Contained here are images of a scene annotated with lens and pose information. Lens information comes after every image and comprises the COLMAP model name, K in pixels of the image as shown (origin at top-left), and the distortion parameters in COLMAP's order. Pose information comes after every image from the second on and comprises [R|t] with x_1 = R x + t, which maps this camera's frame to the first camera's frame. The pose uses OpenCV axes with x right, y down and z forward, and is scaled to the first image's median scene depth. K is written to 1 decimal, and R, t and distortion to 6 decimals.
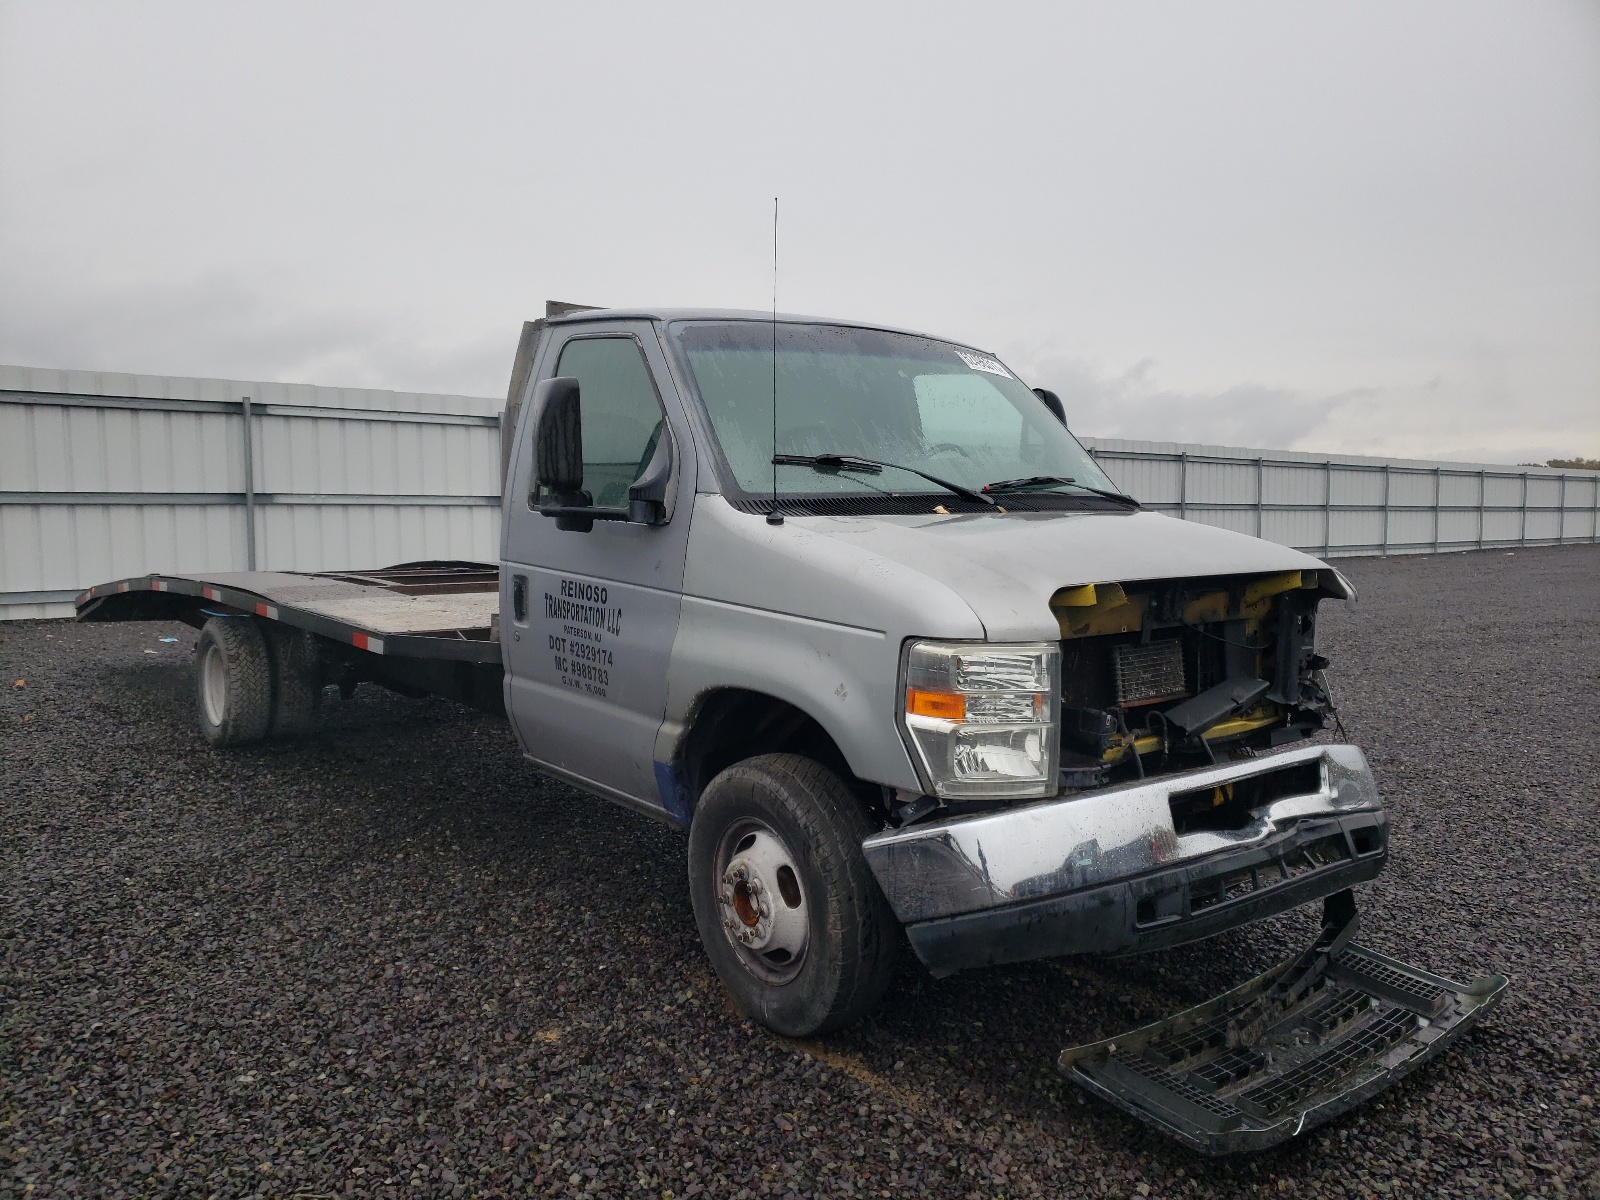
lens RADIAL K [[1231.4, 0, 800.0], [0, 1231.4, 600.0], [0, 0, 1]] dist [-0.011354, -0.001882]
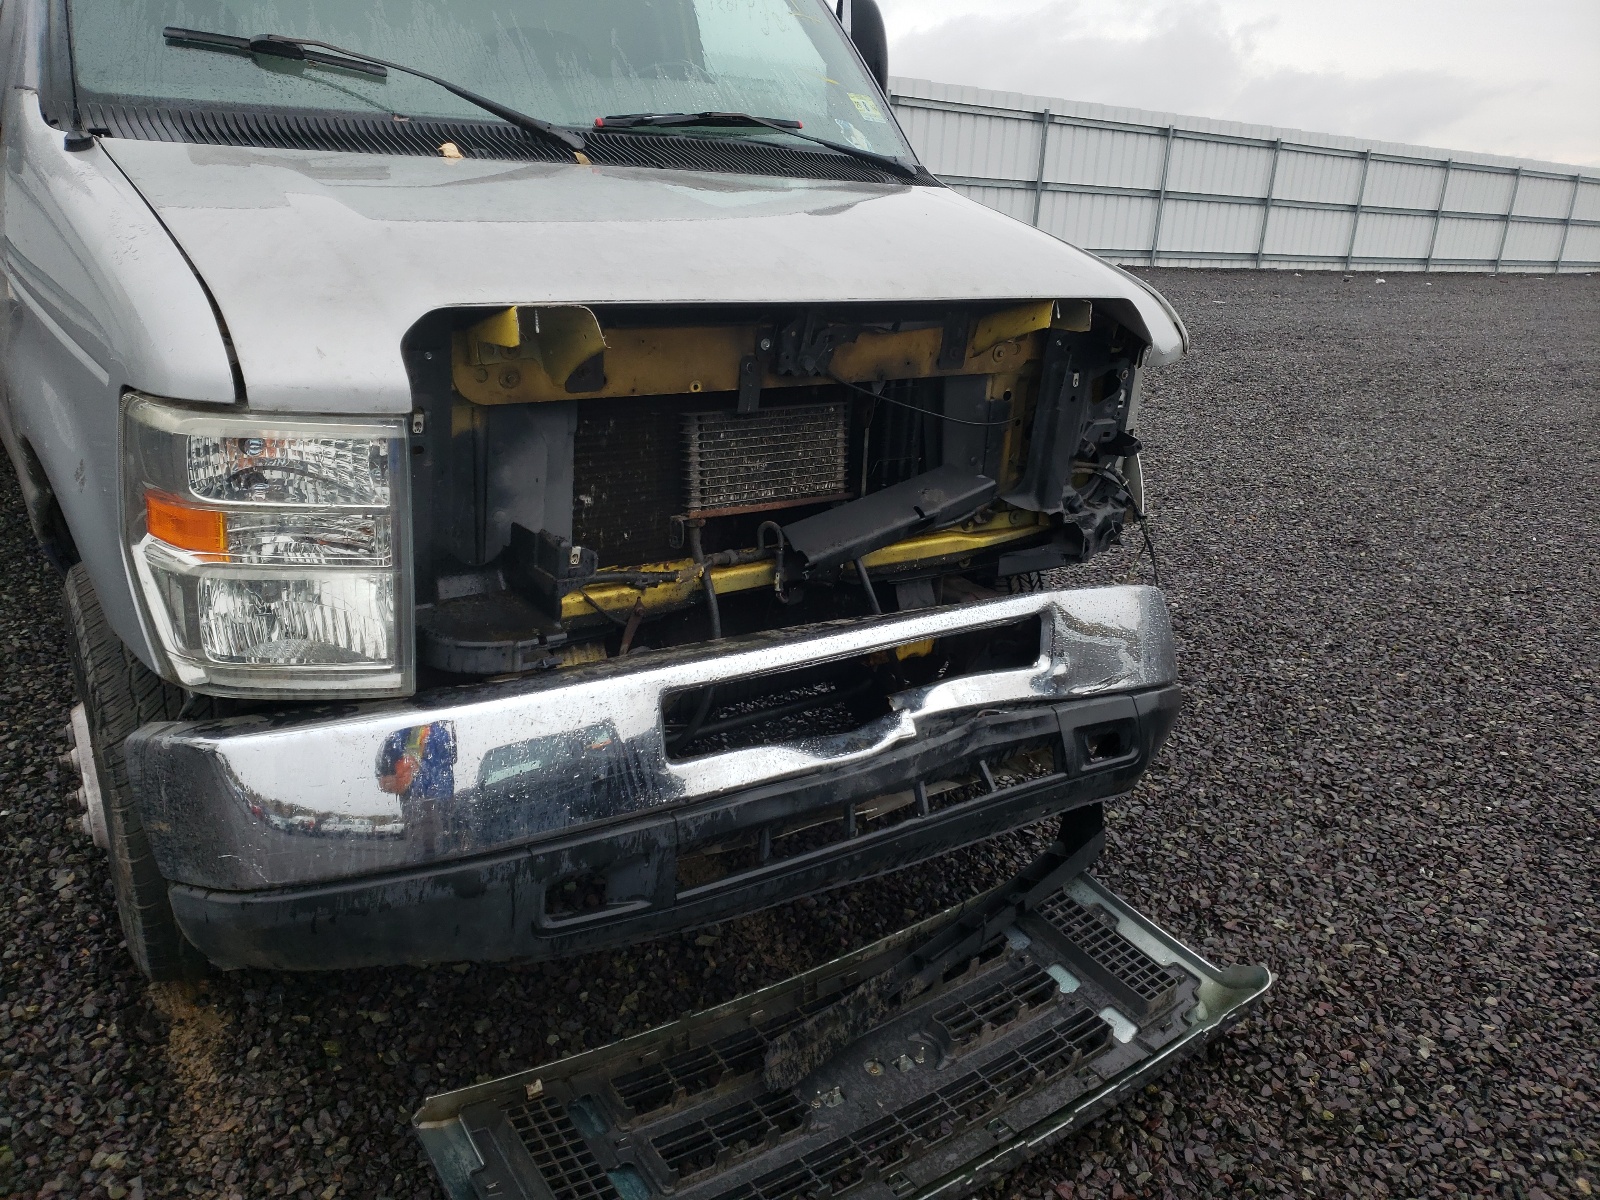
lens RADIAL K [[1326.1, 0, 800.0], [0, 1326.1, 600.0], [0, 0, 1]] dist [0.024025, 0.003393]
pose [[0.997362, 0.072589, 0.000056, 0.302367], [-0.070560, 0.969305, 0.235518, -0.027728], [0.017042, -0.234901, 0.971870, 0.347290]]
